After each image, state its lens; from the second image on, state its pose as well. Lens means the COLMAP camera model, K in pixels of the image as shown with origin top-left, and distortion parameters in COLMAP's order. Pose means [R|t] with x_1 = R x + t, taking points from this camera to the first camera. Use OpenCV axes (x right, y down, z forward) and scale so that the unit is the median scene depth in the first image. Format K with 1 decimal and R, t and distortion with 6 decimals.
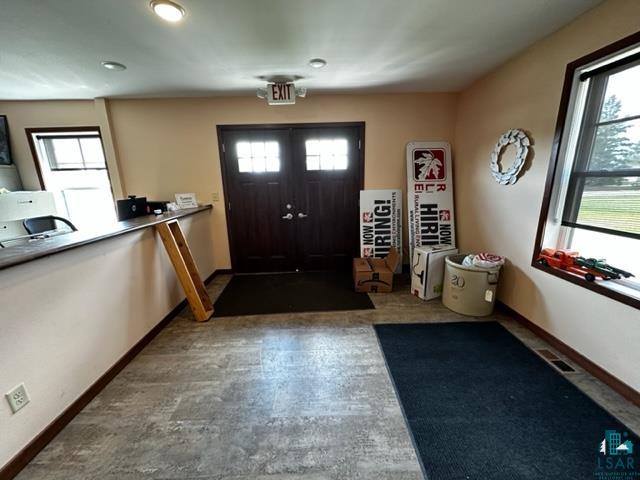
lens RADIAL K [[255.2, 0, 320.0], [0, 255.2, 240.0], [0, 0, 1]] dist [-0.000594, 0.000114]
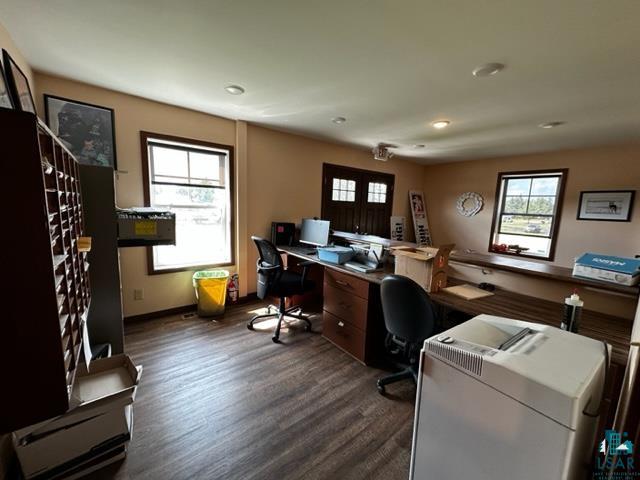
lens RADIAL K [[255.9, 0, 320.0], [0, 255.9, 240.0], [0, 0, 1]] dist [0.000206, 0.000403]
pose [[0.791145, -0.032150, 0.610783, -1.188428], [0.086467, 0.994467, -0.059655, 0.000684], [-0.605485, 0.100009, 0.789548, 0.056387]]
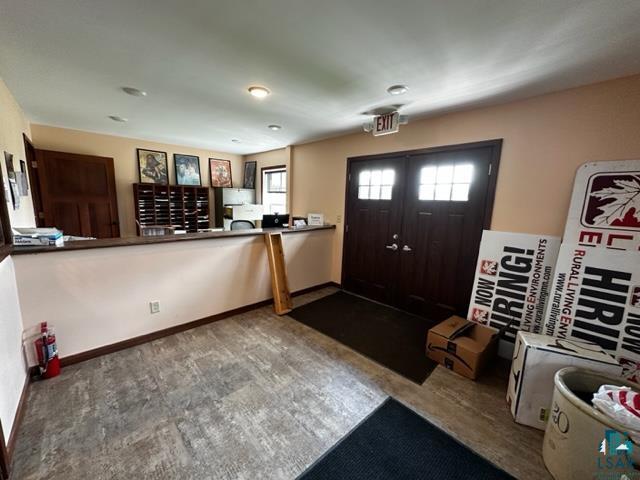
lens RADIAL K [[255.9, 0, 320.0], [0, 255.9, 240.0], [0, 0, 1]] dist [0.000206, 0.000403]
pose [[0.675897, 0.159651, -0.719496, 0.397756], [-0.217770, 0.975927, 0.011978, -0.074924], [0.704087, 0.148589, 0.694393, 0.163995]]
